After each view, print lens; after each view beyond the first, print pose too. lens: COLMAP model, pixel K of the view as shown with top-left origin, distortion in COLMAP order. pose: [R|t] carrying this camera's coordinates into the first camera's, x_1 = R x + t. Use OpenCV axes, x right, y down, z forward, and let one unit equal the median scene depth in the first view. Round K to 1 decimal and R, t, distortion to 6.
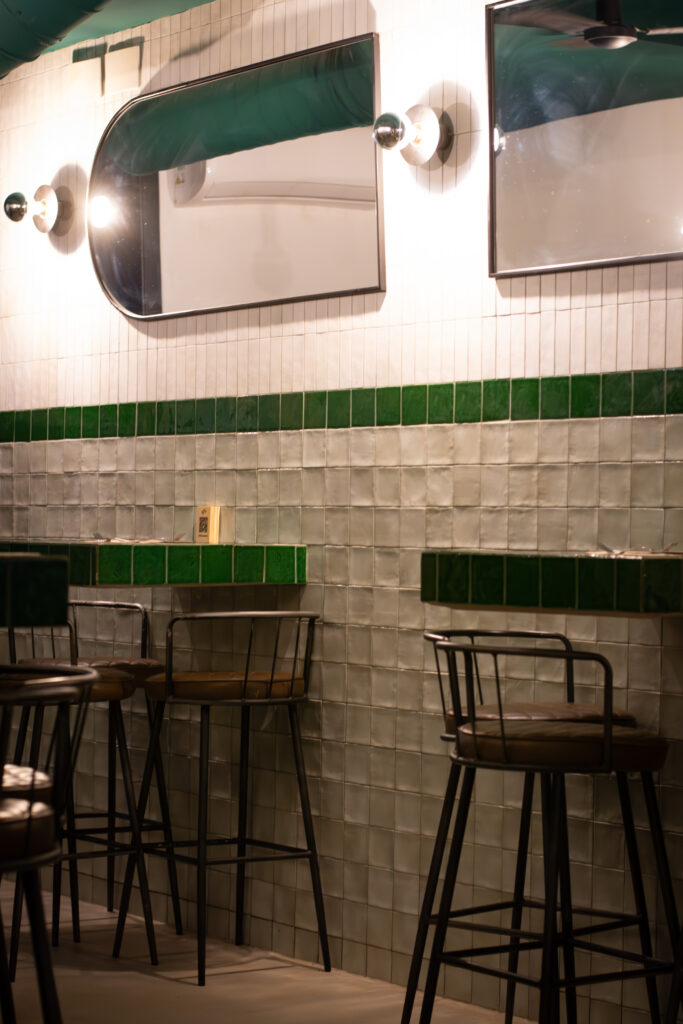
lens RADIAL K [[2244.5, 0, 344.7], [0, 2244.5, 510.5], [0, 0, 1]] dist [-0.117431, 0.000000]
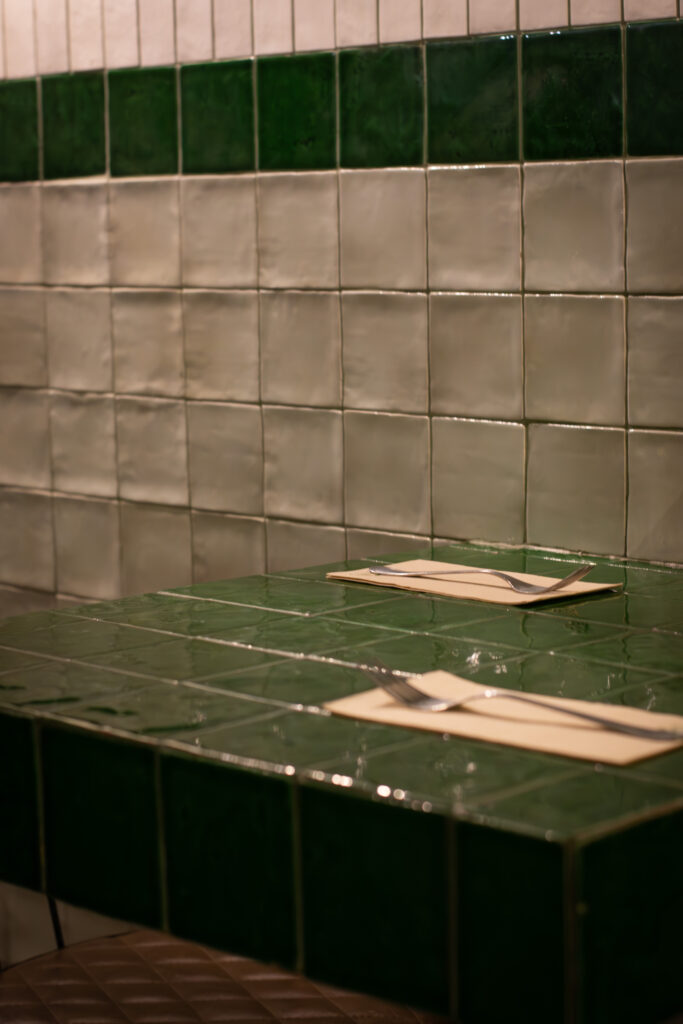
lens RADIAL K [[2244.5, 0, 337.1], [0, 2244.5, 516.4], [0, 0, 1]] dist [-0.117431, 0.000000]
pose [[0.991293, -0.052594, 0.120714, 0.062893], [0.034625, 0.988620, 0.146396, -0.037228], [-0.127040, -0.140941, 0.981833, 0.598004]]
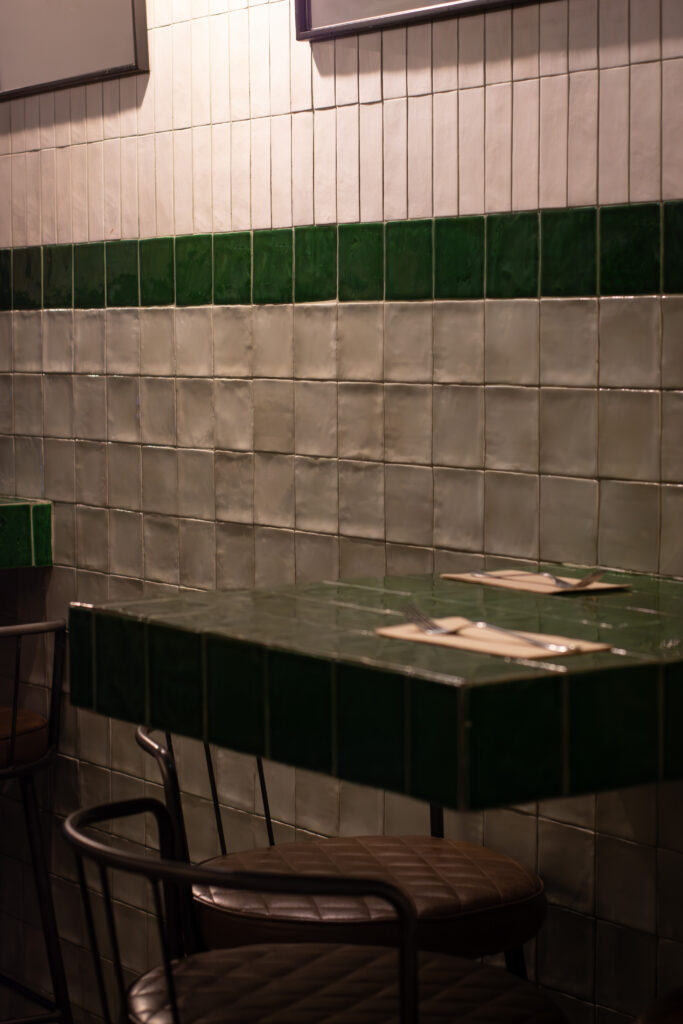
lens RADIAL K [[2244.5, 0, 339.4], [0, 2244.5, 514.0], [0, 0, 1]] dist [-0.117431, 0.000000]
pose [[0.998417, -0.018167, -0.053223, 0.102458], [0.023003, 0.995519, 0.091722, -0.038556], [0.051318, -0.092801, 0.994361, 0.449132]]
